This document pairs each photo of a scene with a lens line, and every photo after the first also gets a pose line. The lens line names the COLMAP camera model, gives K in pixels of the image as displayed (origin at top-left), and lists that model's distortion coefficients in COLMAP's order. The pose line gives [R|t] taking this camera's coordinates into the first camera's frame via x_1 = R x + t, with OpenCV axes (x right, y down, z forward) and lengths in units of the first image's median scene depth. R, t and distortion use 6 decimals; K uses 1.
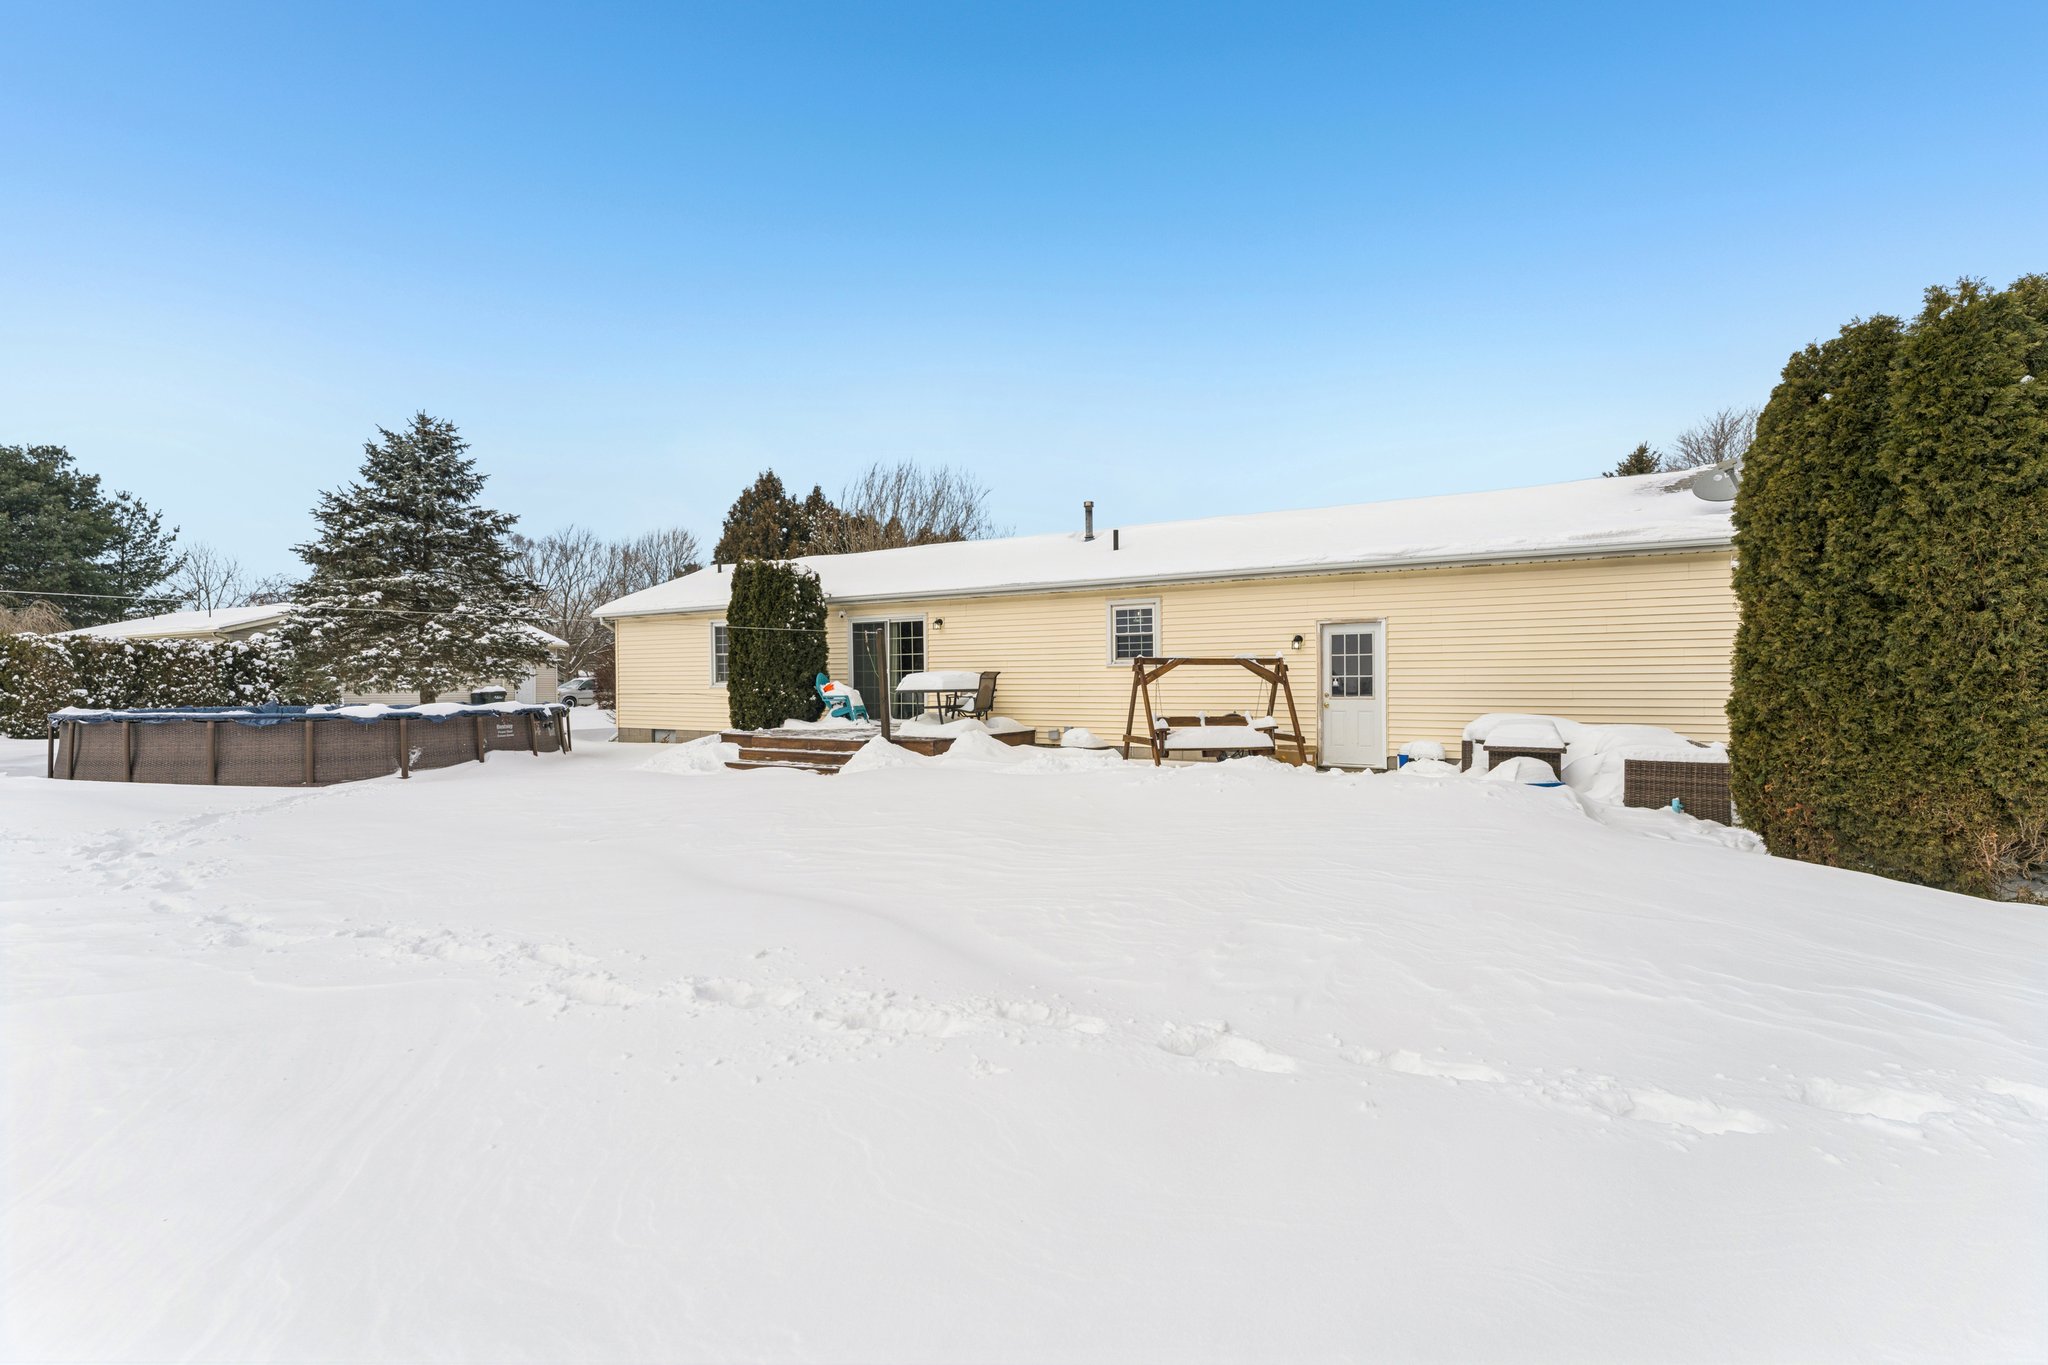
lens RADIAL K [[839.4, 0, 996.9], [0, 839.4, 687.1], [0, 0, 1]] dist [-0.000132, -0.000006]
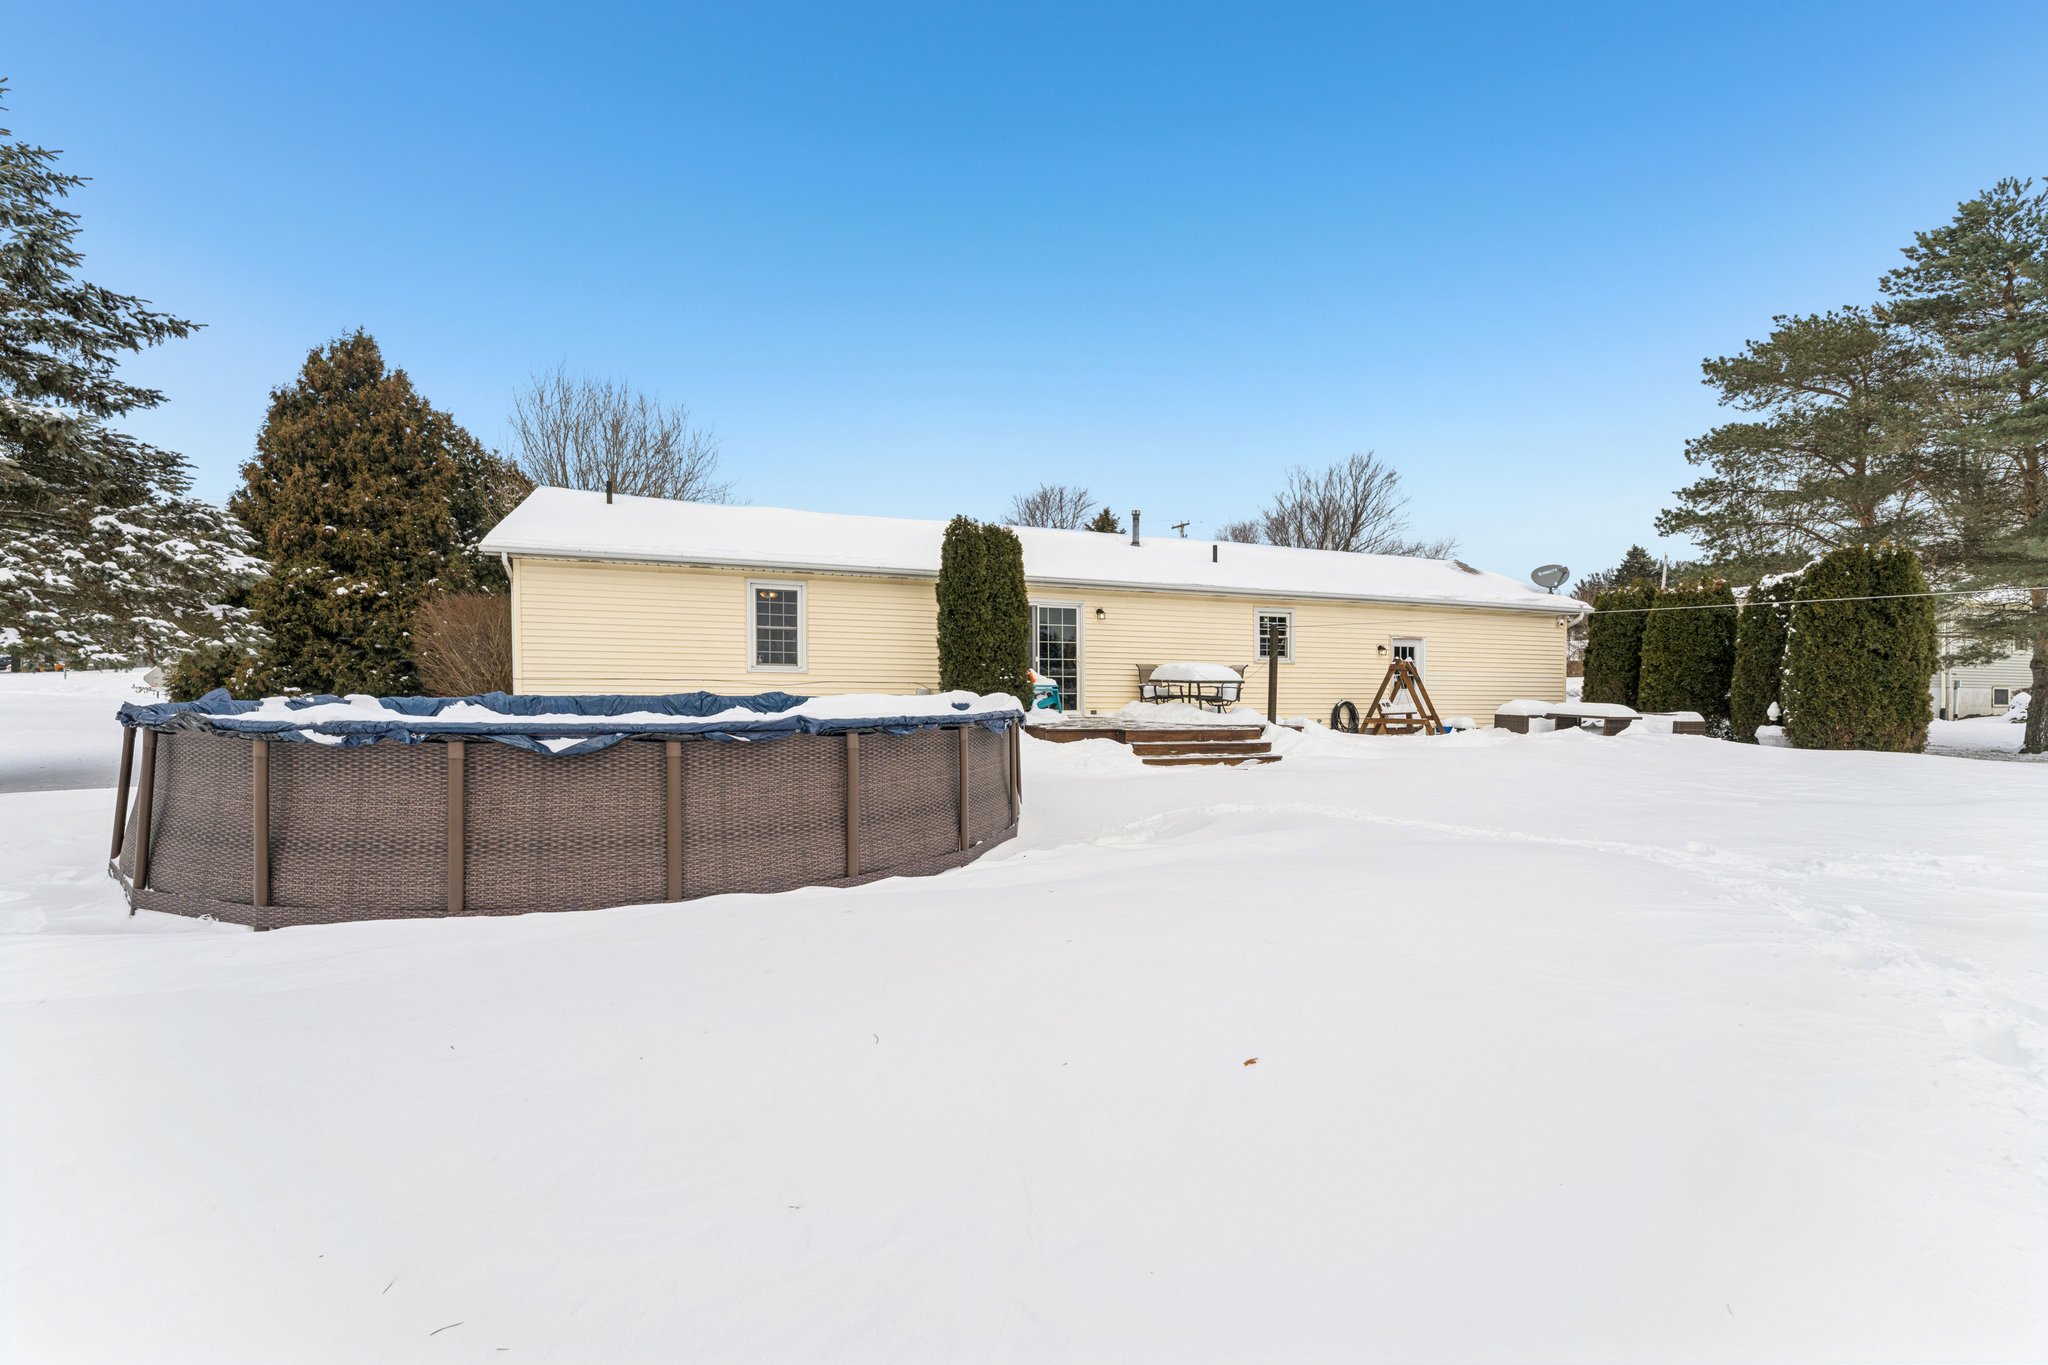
lens RADIAL K [[838.8, 0, 1033.5], [0, 838.8, 676.2], [0, 0, 1]] dist [-0.001156, -0.000417]
pose [[0.661548, 0.014652, 0.749760, -0.898771], [-0.014766, 0.999870, -0.006510, 0.006713], [-0.749757, -0.006764, 0.661678, 0.416027]]
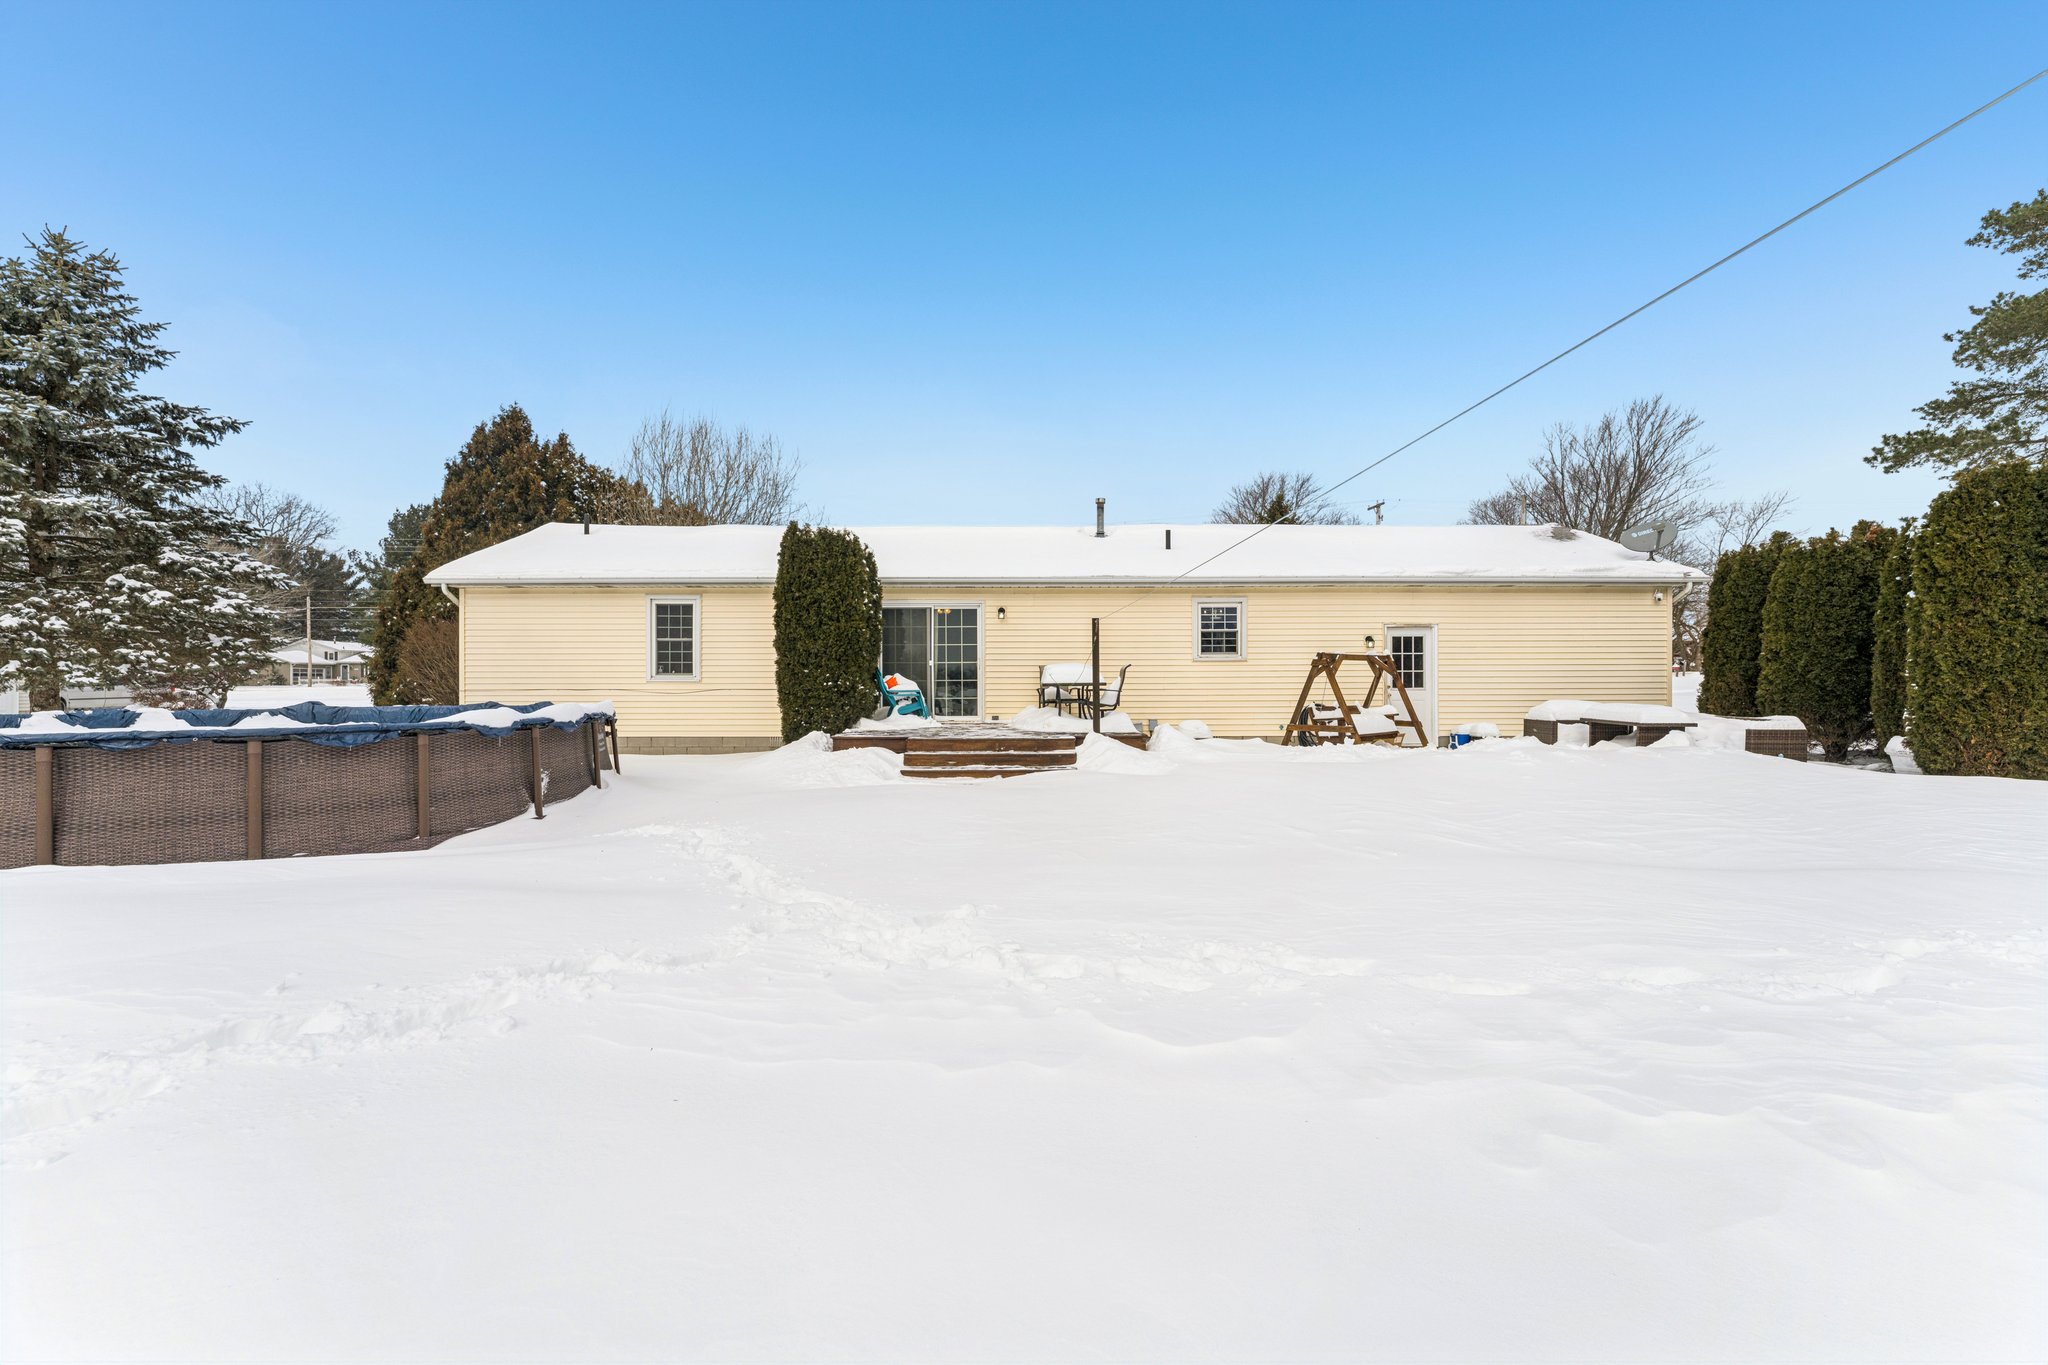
lens RADIAL K [[838.8, 0, 1033.5], [0, 838.8, 676.2], [0, 0, 1]] dist [-0.001156, -0.000417]
pose [[0.869440, 0.002573, 0.494033, -0.518364], [0.000735, 0.999979, -0.006501, 0.001340], [-0.494039, 0.006016, 0.869419, 0.176720]]
